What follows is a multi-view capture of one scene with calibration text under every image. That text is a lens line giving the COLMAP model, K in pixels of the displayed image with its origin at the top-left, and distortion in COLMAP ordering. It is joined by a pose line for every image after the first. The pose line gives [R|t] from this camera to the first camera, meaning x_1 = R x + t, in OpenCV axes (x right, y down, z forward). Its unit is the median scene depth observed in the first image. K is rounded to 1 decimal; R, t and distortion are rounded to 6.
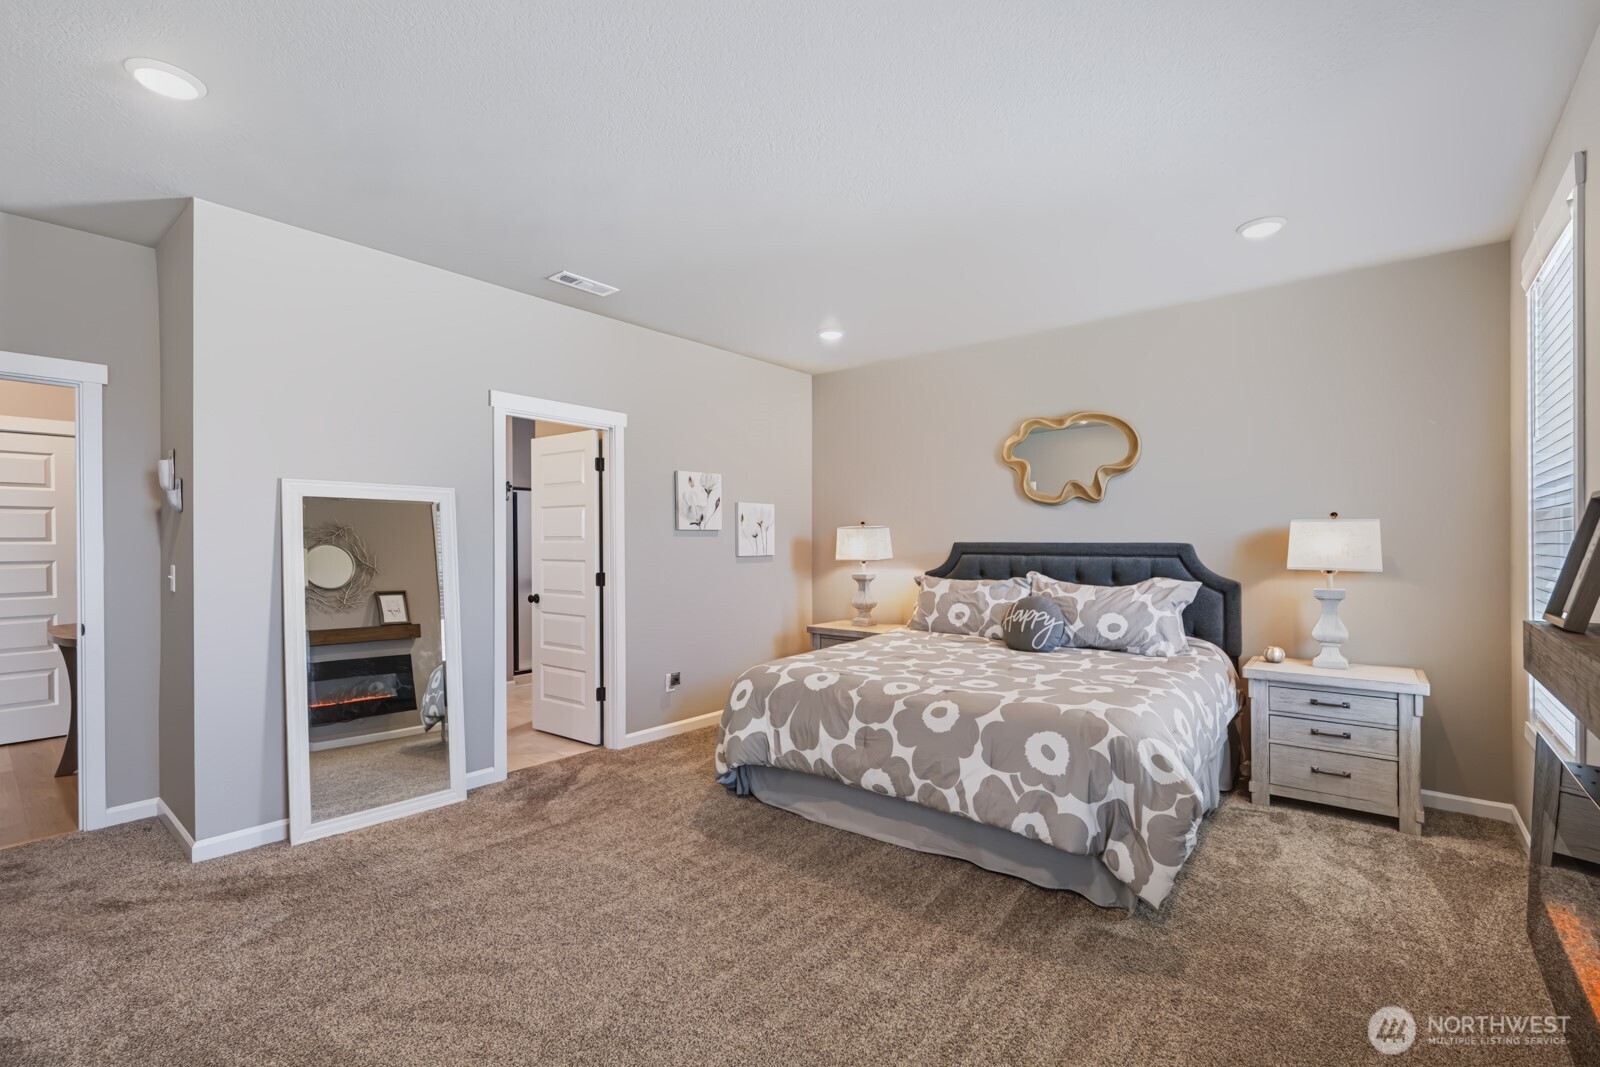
lens RADIAL K [[715.4, 0, 801.0], [0, 715.4, 547.5], [0, 0, 1]] dist [-0.013495, 0.000527]
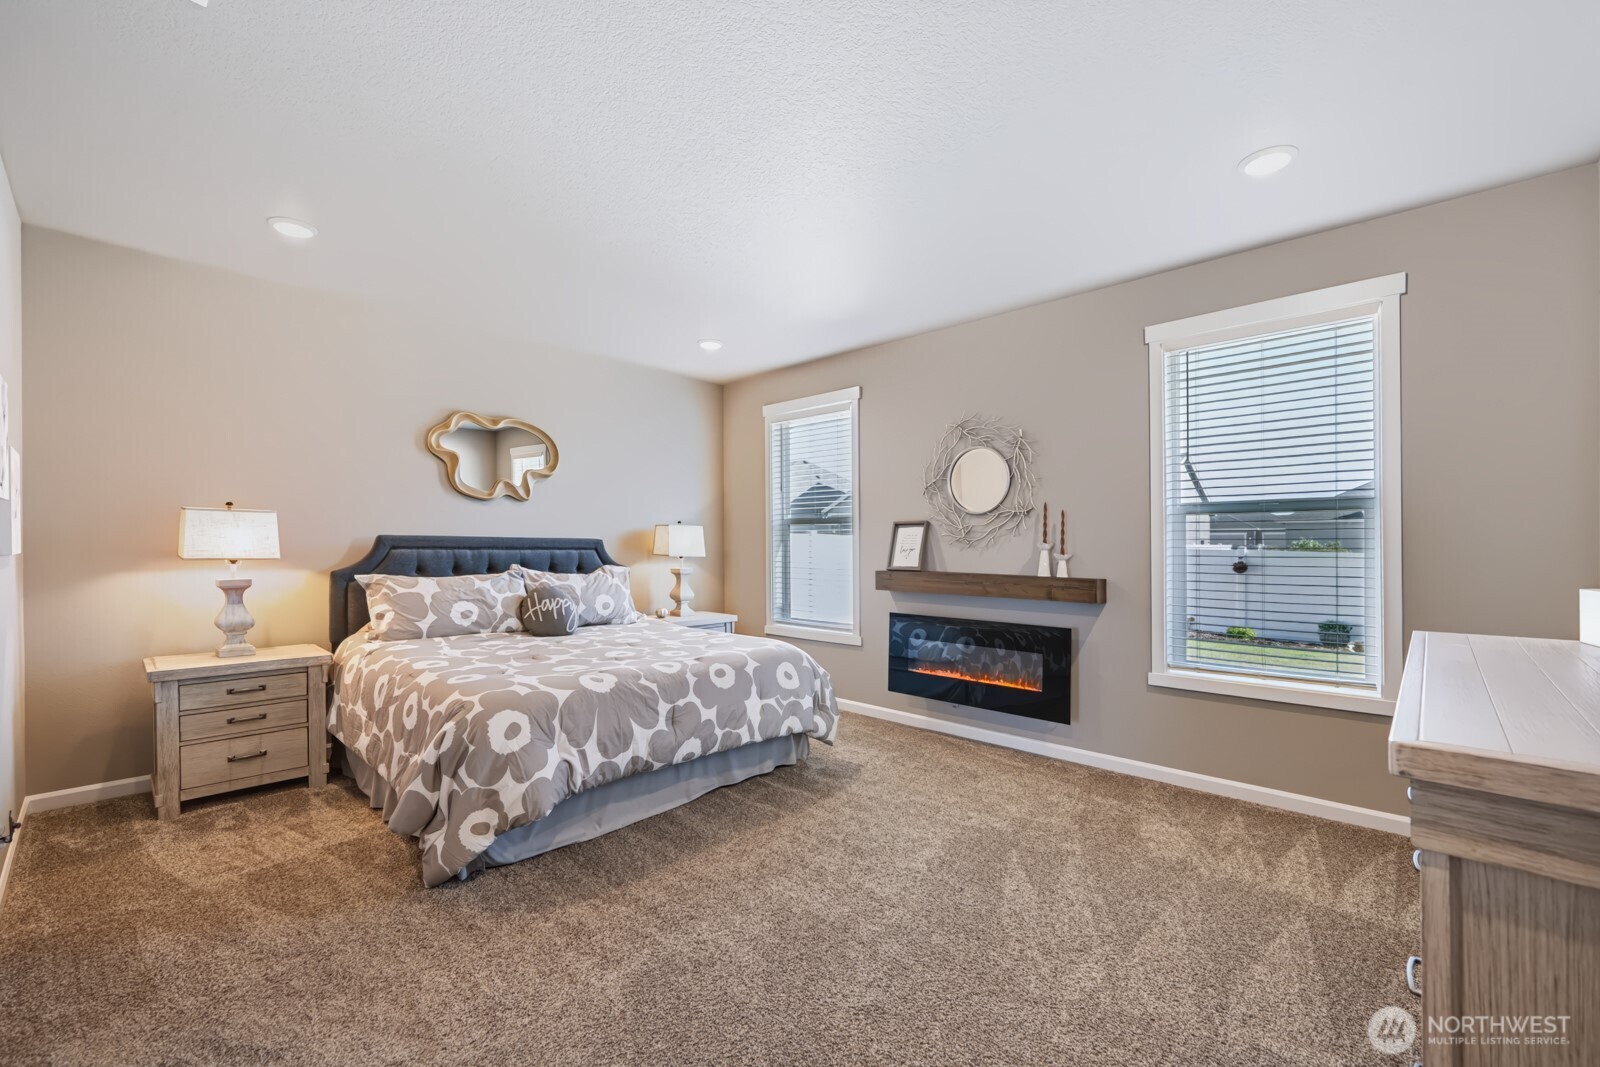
lens RADIAL K [[680.7, 0, 788.8], [0, 680.7, 540.8], [0, 0, 1]] dist [0.000262, -0.000493]
pose [[0.068549, -0.000144, 0.997648, -0.749443], [-0.005182, 0.999986, 0.000500, -0.004748], [-0.997634, -0.005204, 0.068548, 0.599071]]
